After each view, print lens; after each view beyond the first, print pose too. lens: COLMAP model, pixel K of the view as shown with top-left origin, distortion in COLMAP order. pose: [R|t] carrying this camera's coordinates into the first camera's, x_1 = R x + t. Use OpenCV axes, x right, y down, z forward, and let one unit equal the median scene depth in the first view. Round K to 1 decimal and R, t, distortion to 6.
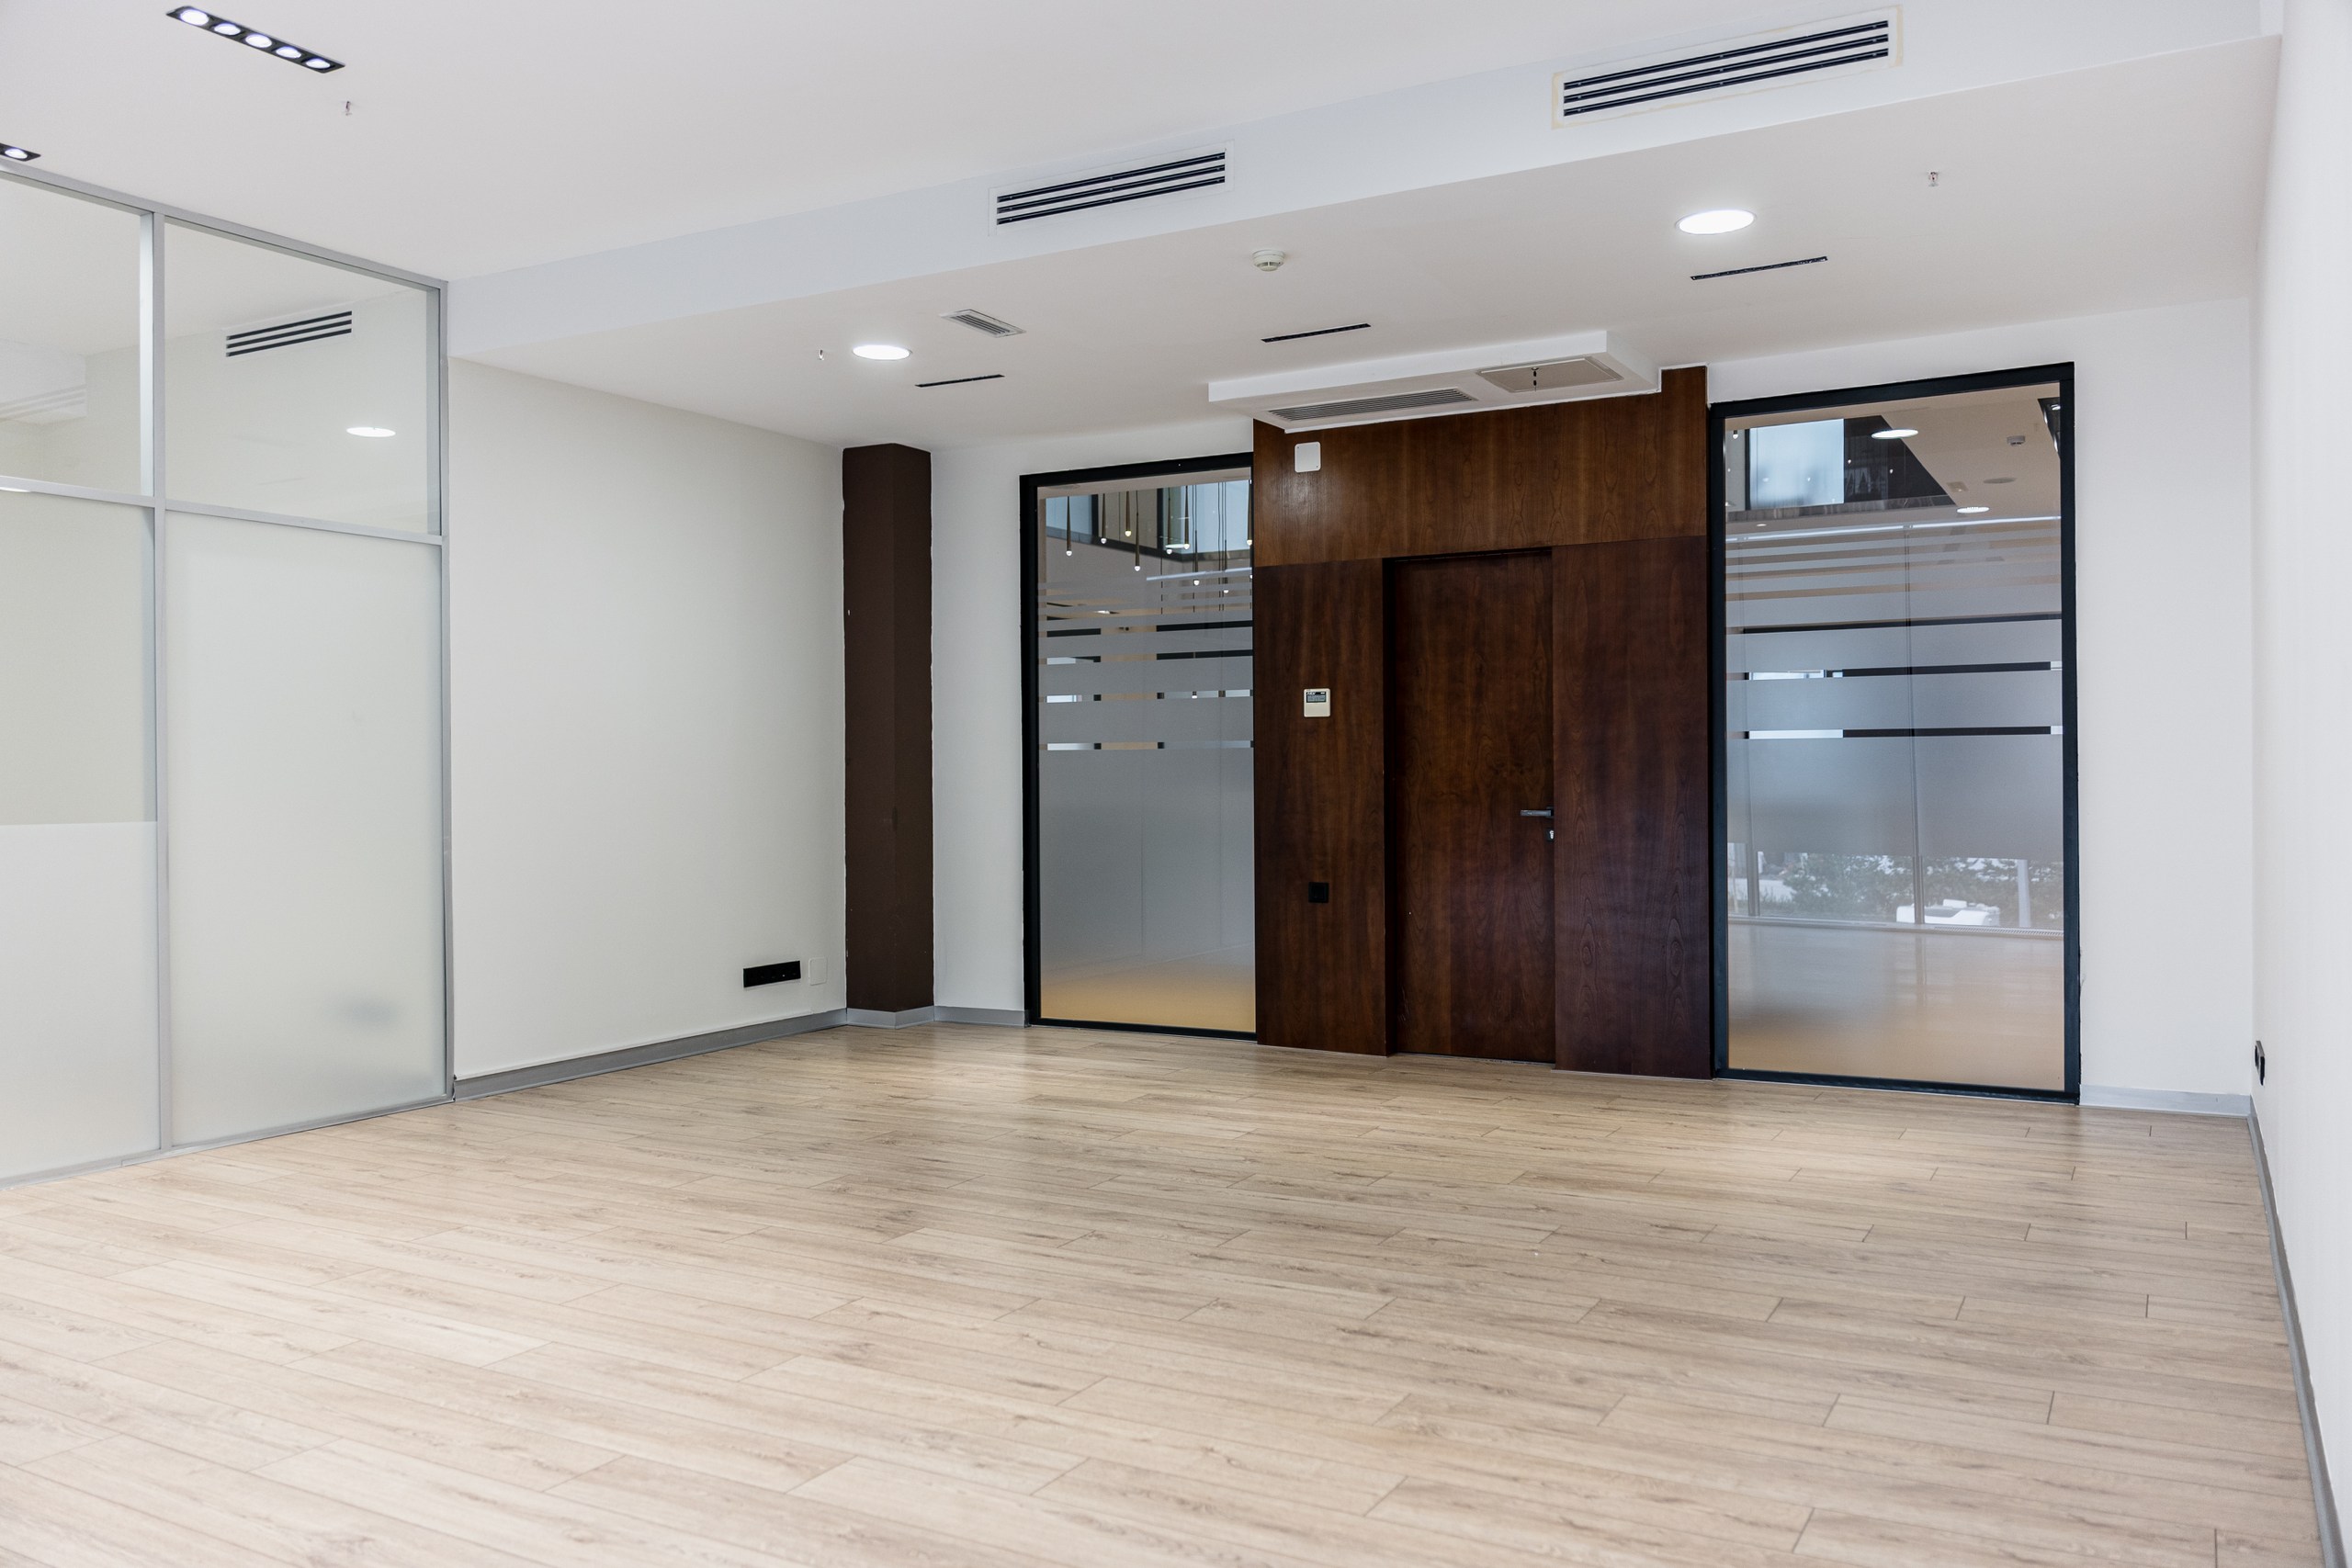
lens RADIAL K [[1777.9, 0, 1176.0], [0, 1777.9, 784.0], [0, 0, 1]] dist [-0.001311, -0.010726]
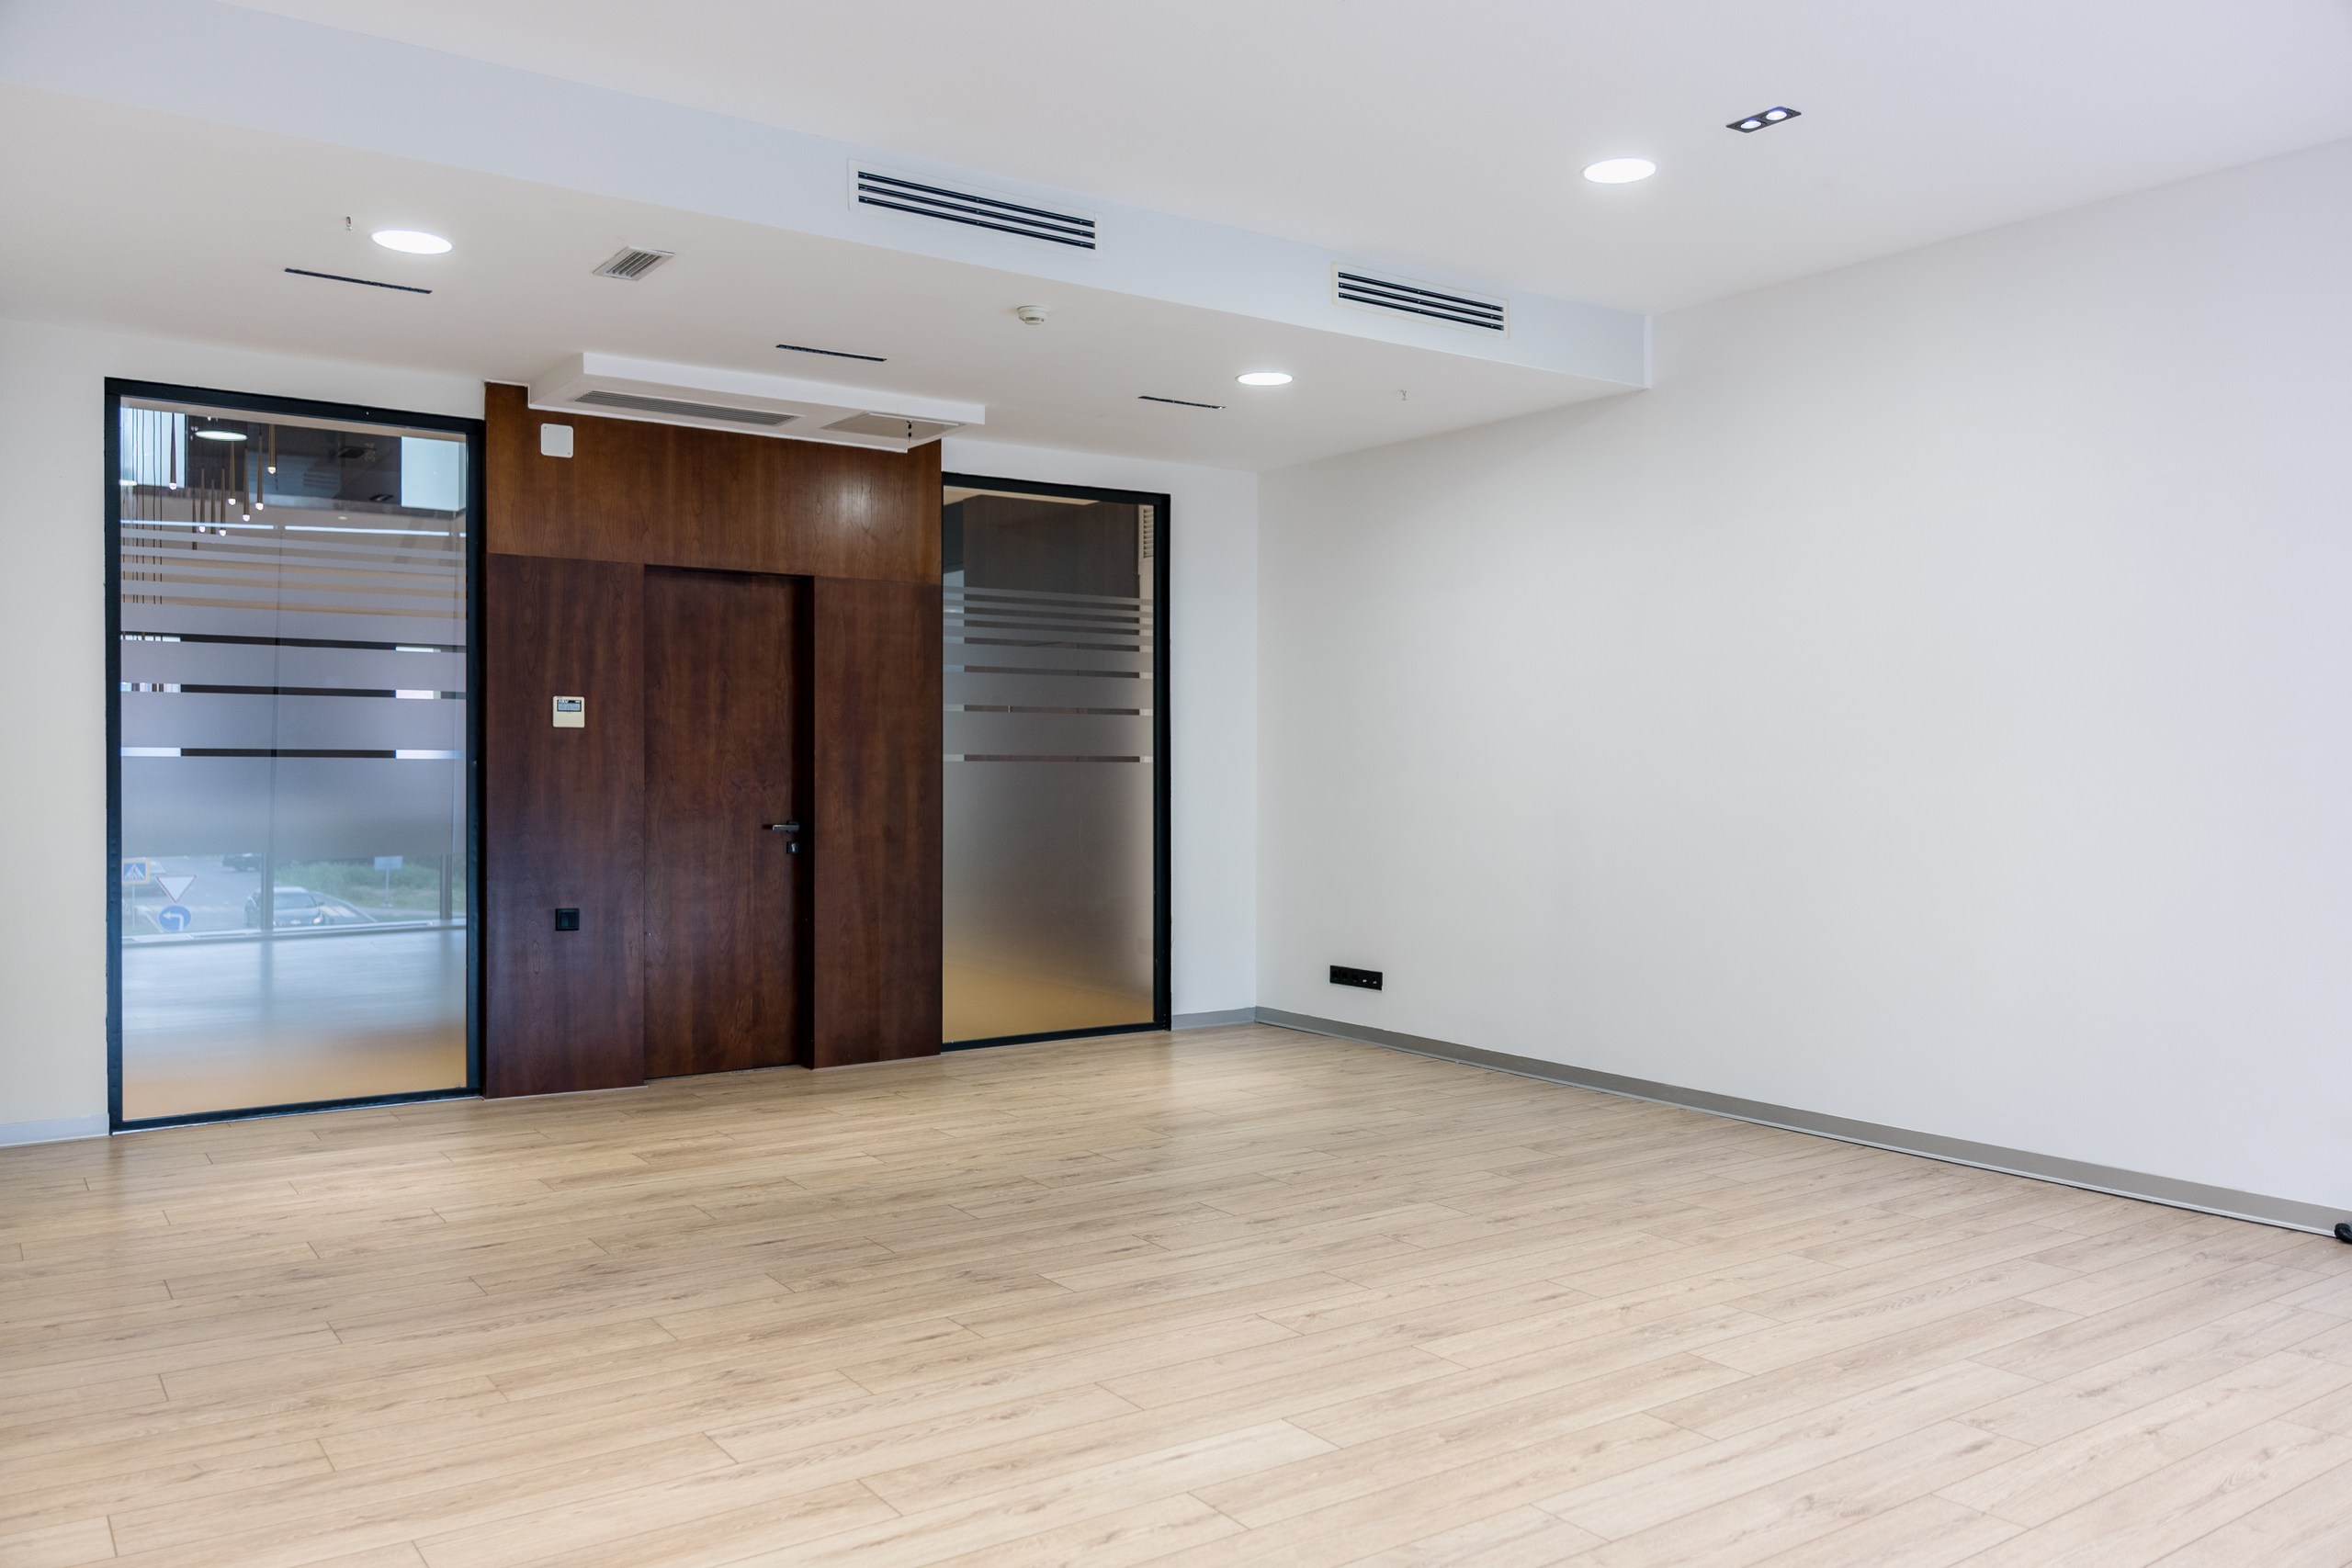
lens RADIAL K [[1777.9, 0, 1176.0], [0, 1777.9, 784.0], [0, 0, 1]] dist [-0.001311, -0.010726]
pose [[0.431367, 0.000966, 0.902176, -0.687673], [-0.003533, 0.999994, 0.000618, -0.011572], [-0.902170, -0.003454, 0.431368, 0.365222]]
